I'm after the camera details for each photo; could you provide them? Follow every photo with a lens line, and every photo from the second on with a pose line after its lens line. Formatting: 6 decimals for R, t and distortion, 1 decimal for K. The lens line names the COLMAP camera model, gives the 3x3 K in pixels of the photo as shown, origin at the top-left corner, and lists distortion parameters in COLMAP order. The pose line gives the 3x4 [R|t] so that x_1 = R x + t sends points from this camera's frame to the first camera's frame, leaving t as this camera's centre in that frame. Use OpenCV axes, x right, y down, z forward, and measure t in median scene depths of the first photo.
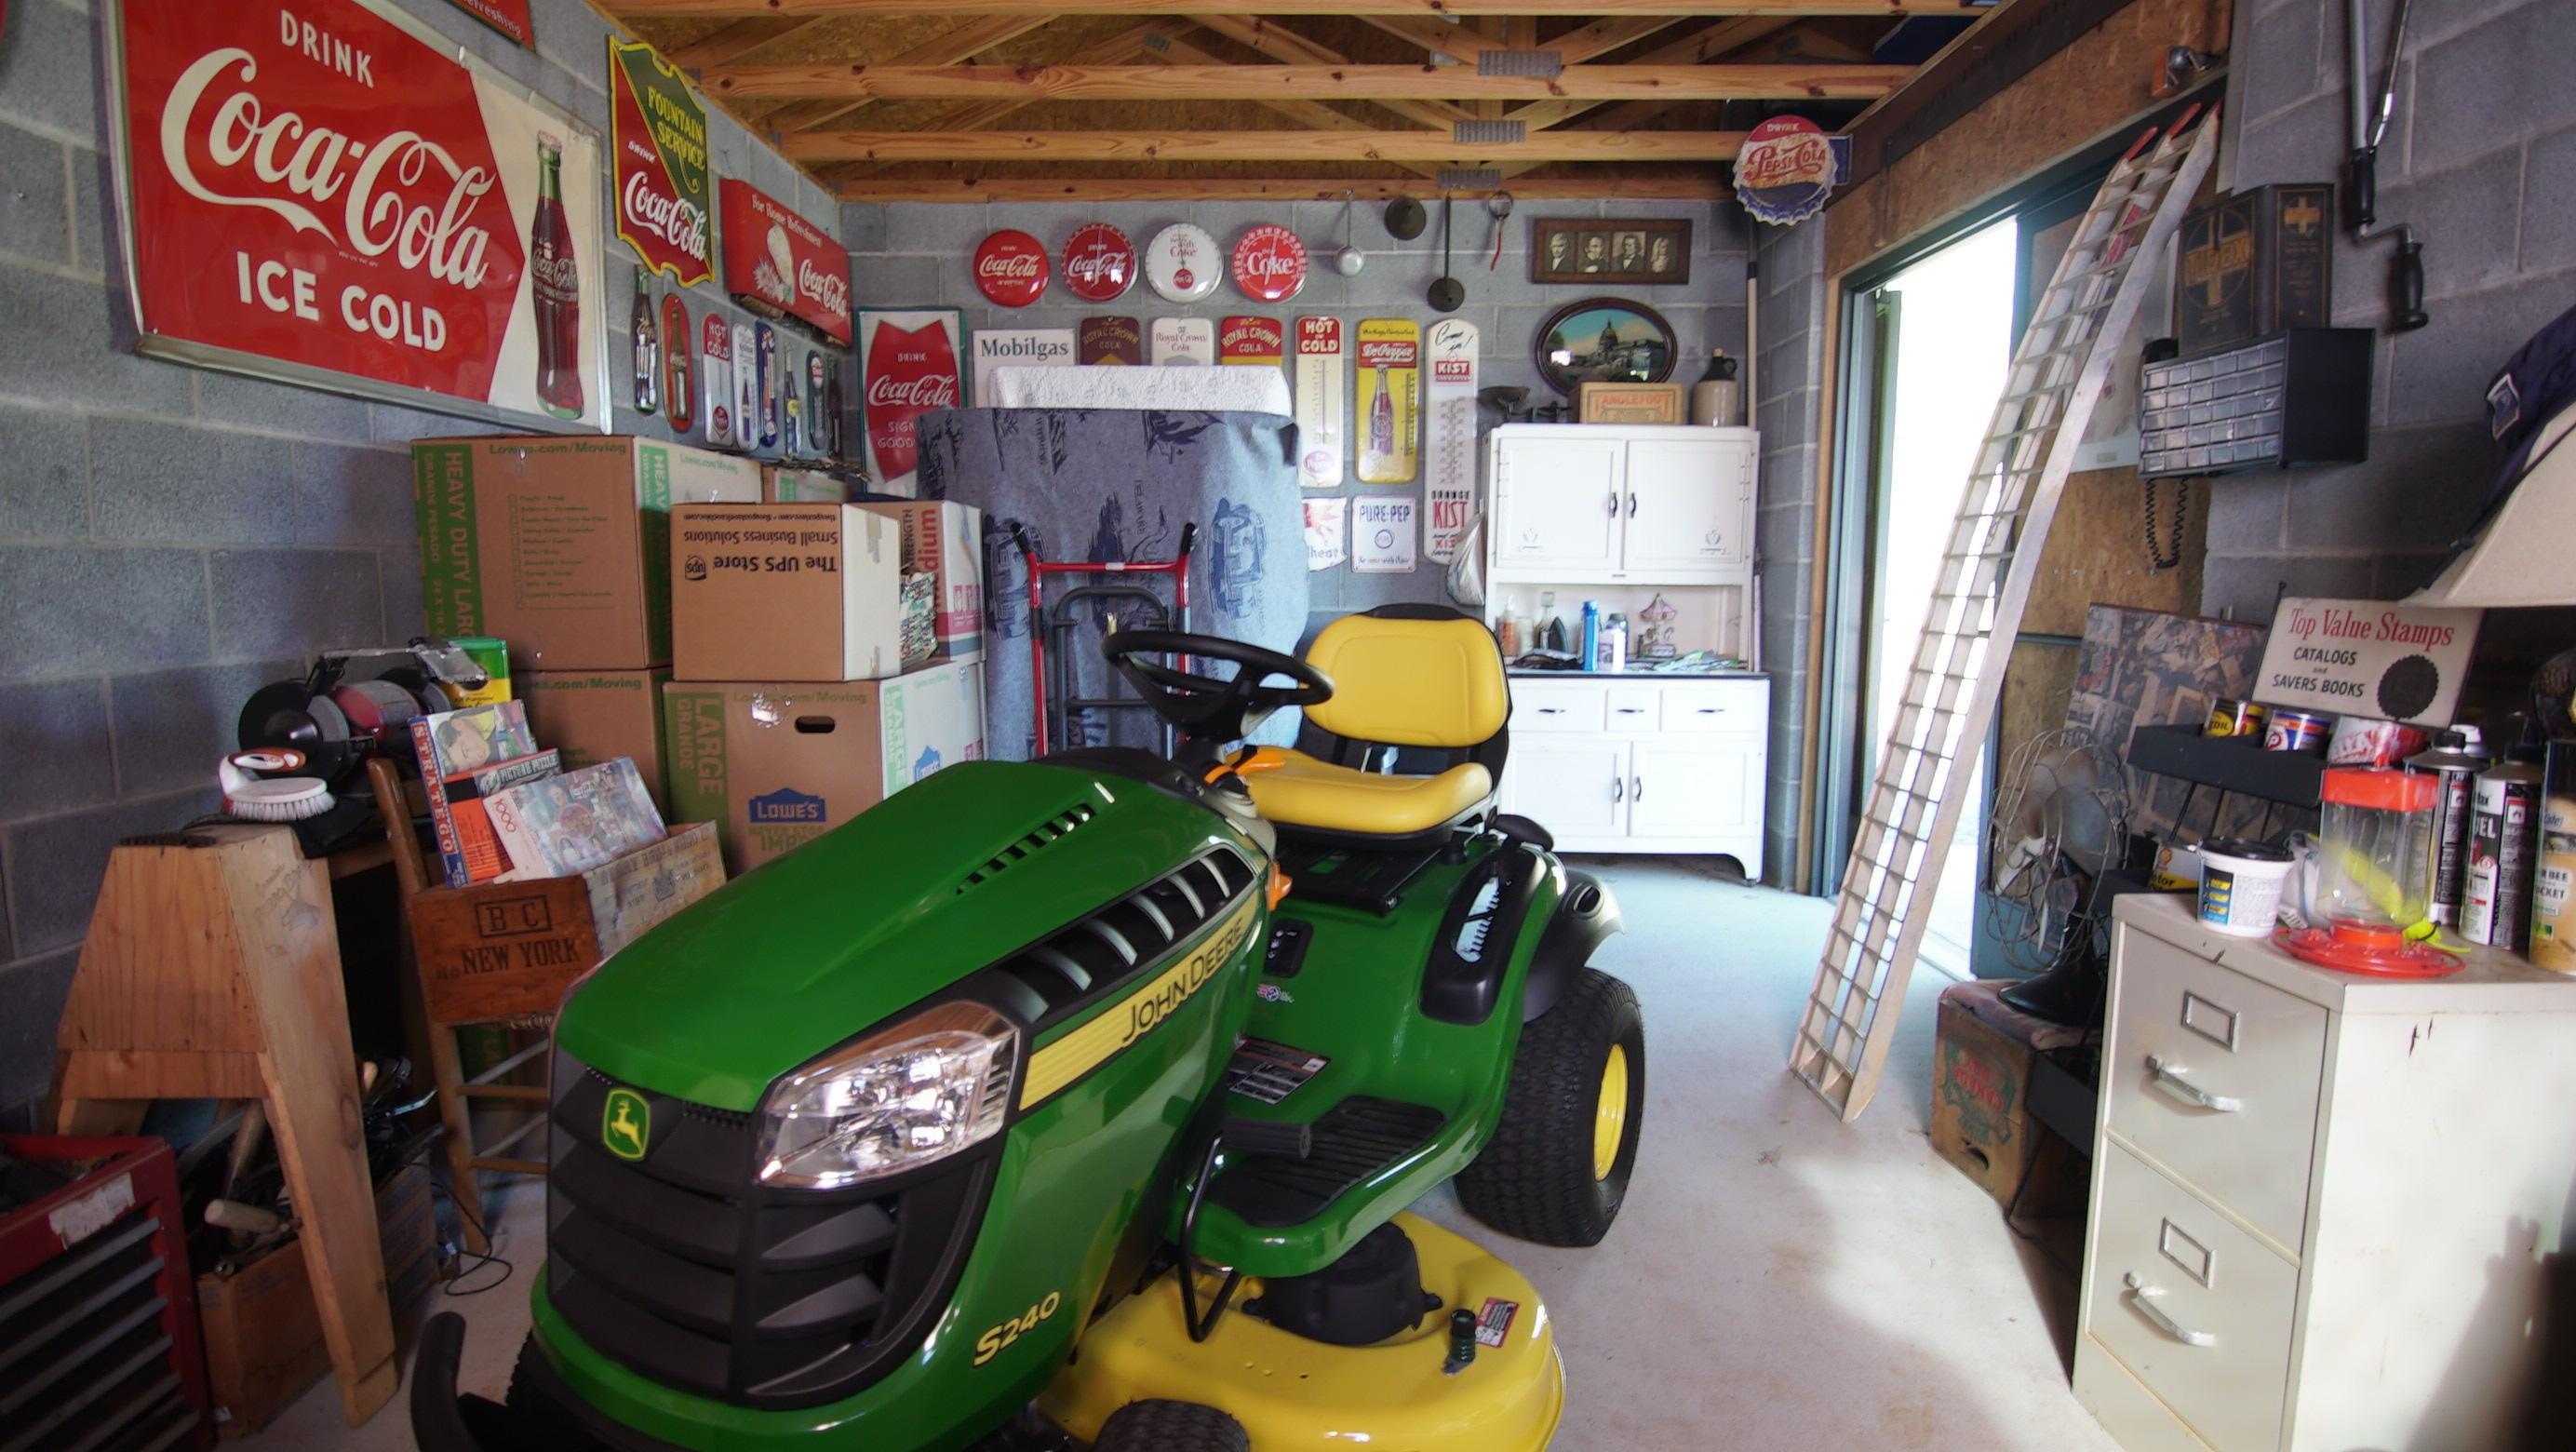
lens RADIAL K [[1245.6, 0, 1281.4], [0, 1245.6, 706.2], [0, 0, 1]] dist [-0.003322, -0.013624]
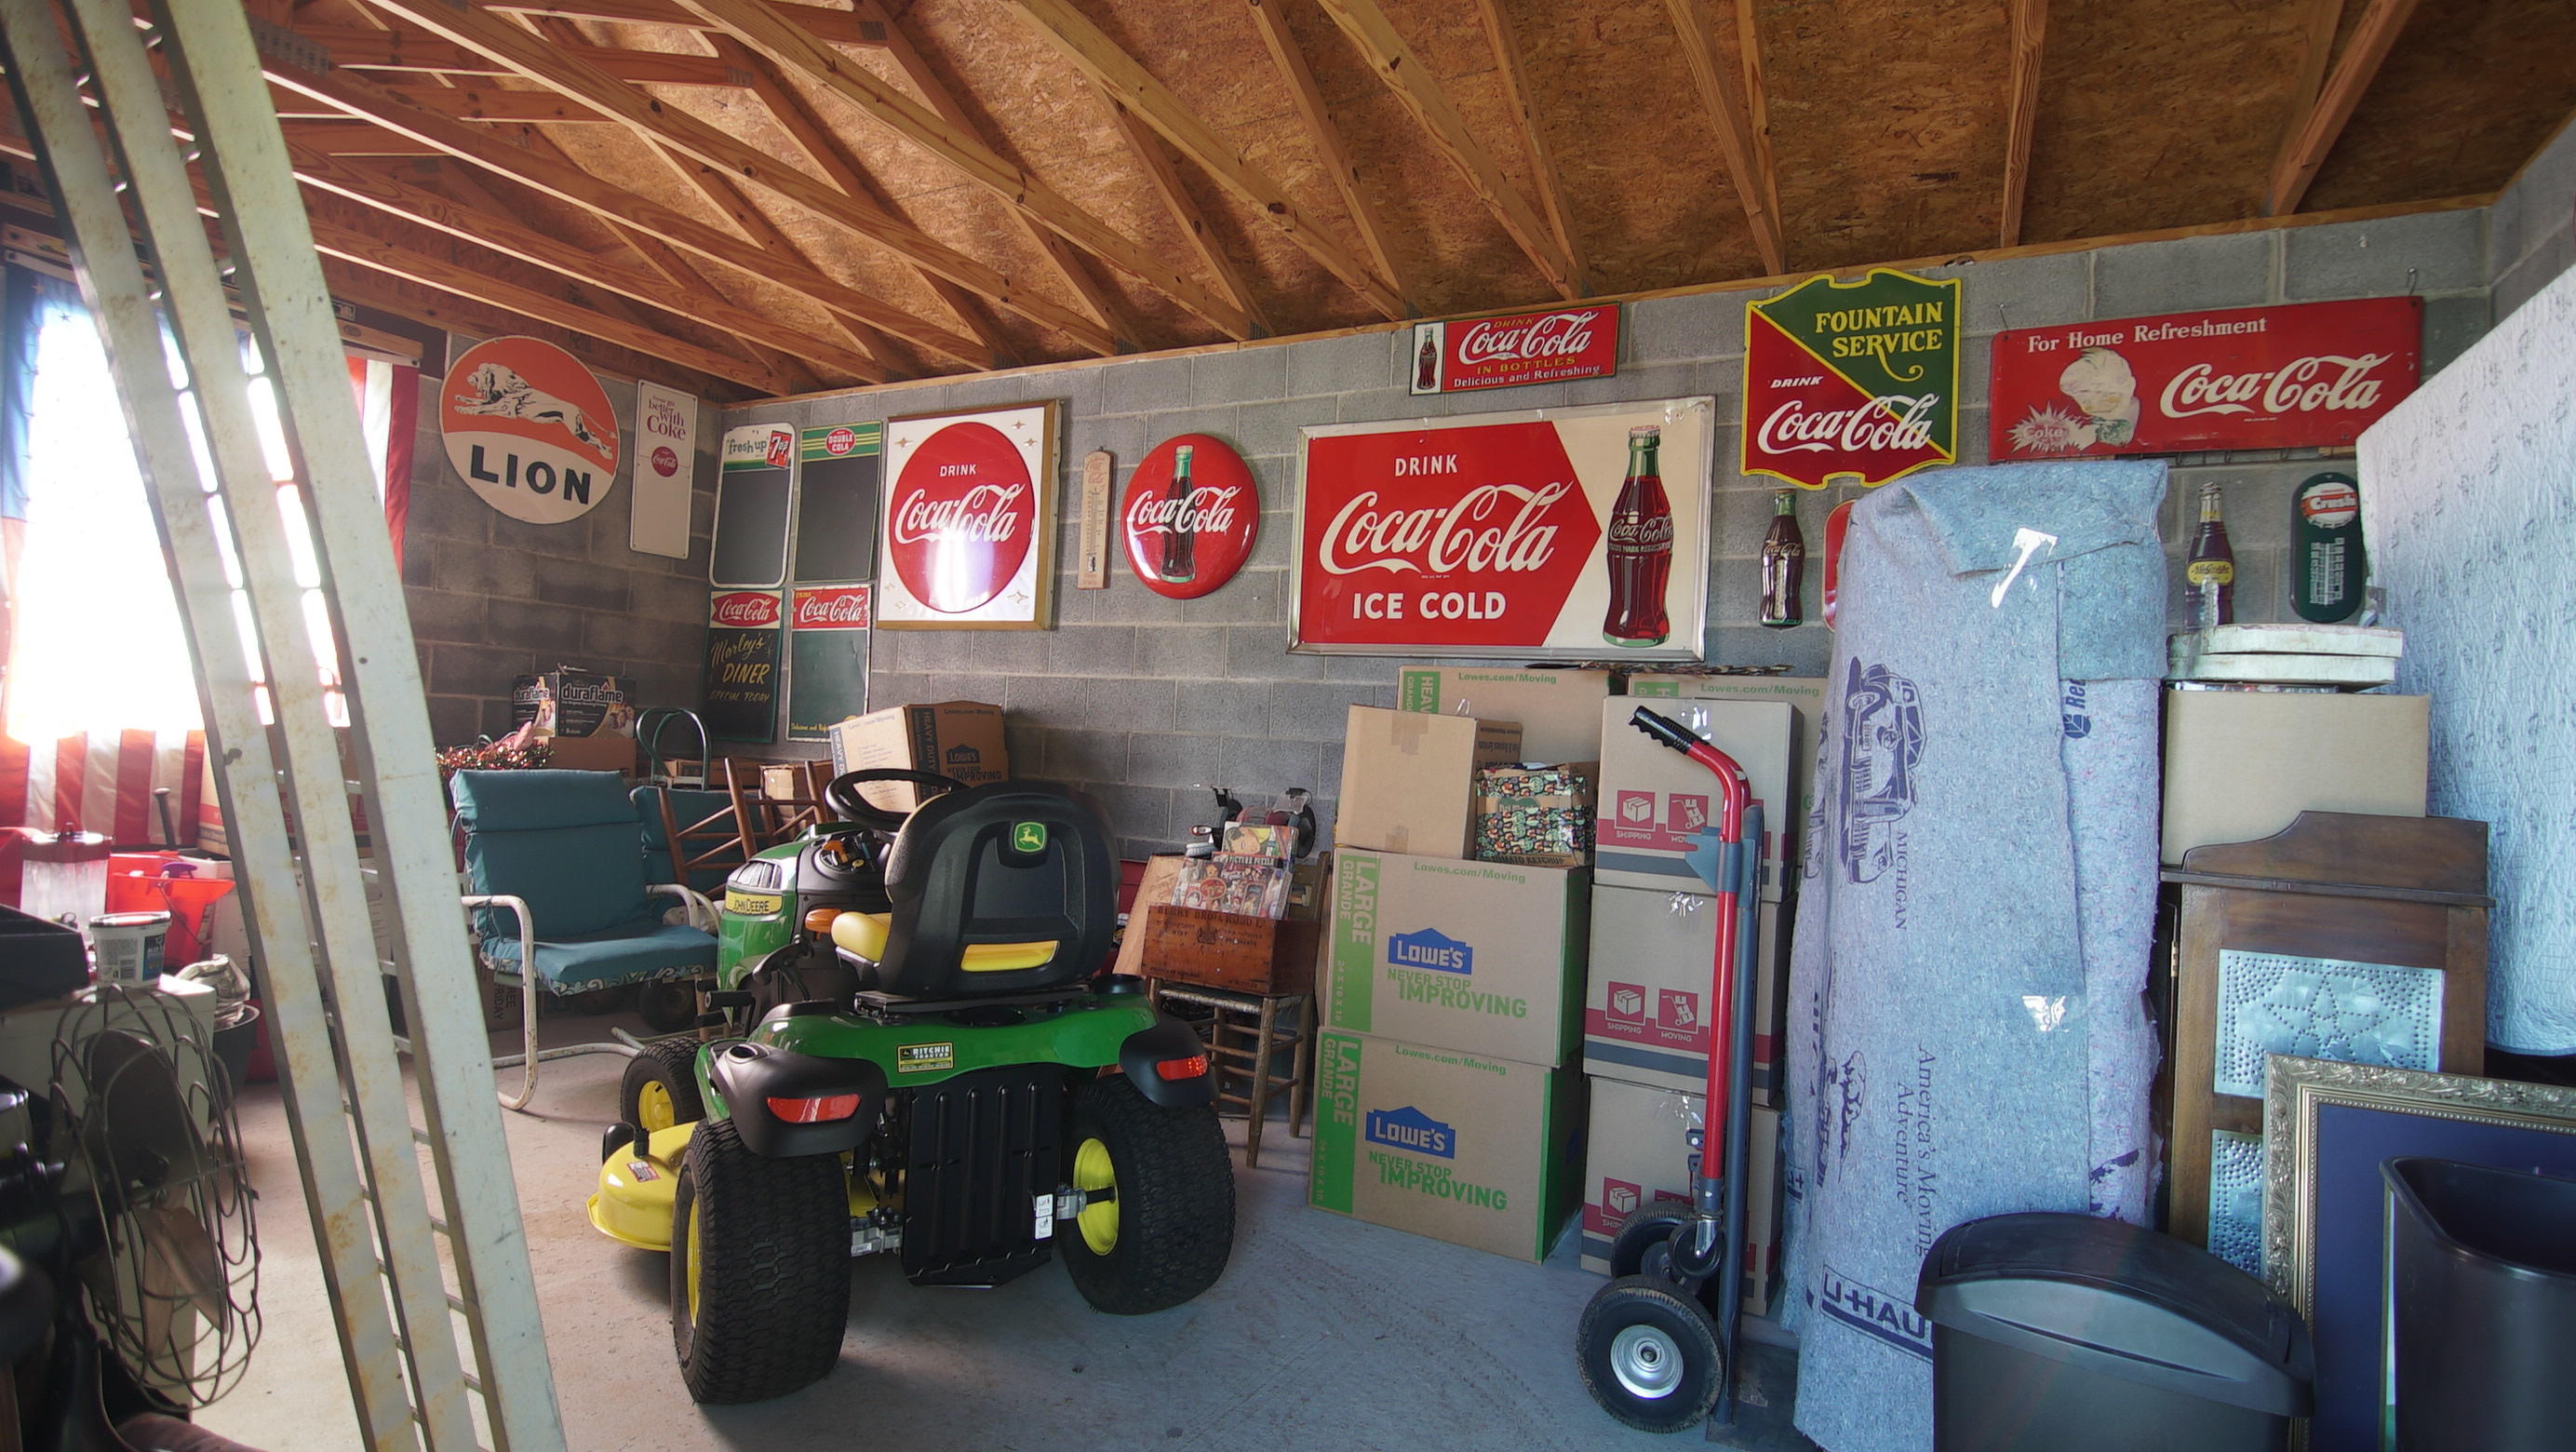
lens RADIAL K [[1245.6, 0, 1281.4], [0, 1245.6, 706.2], [0, 0, 1]] dist [-0.003322, -0.013624]
pose [[-0.454988, -0.049455, -0.889123, 0.806744], [-0.147735, 0.988812, 0.020600, -0.176641], [0.878157, 0.140727, -0.457205, 1.513226]]
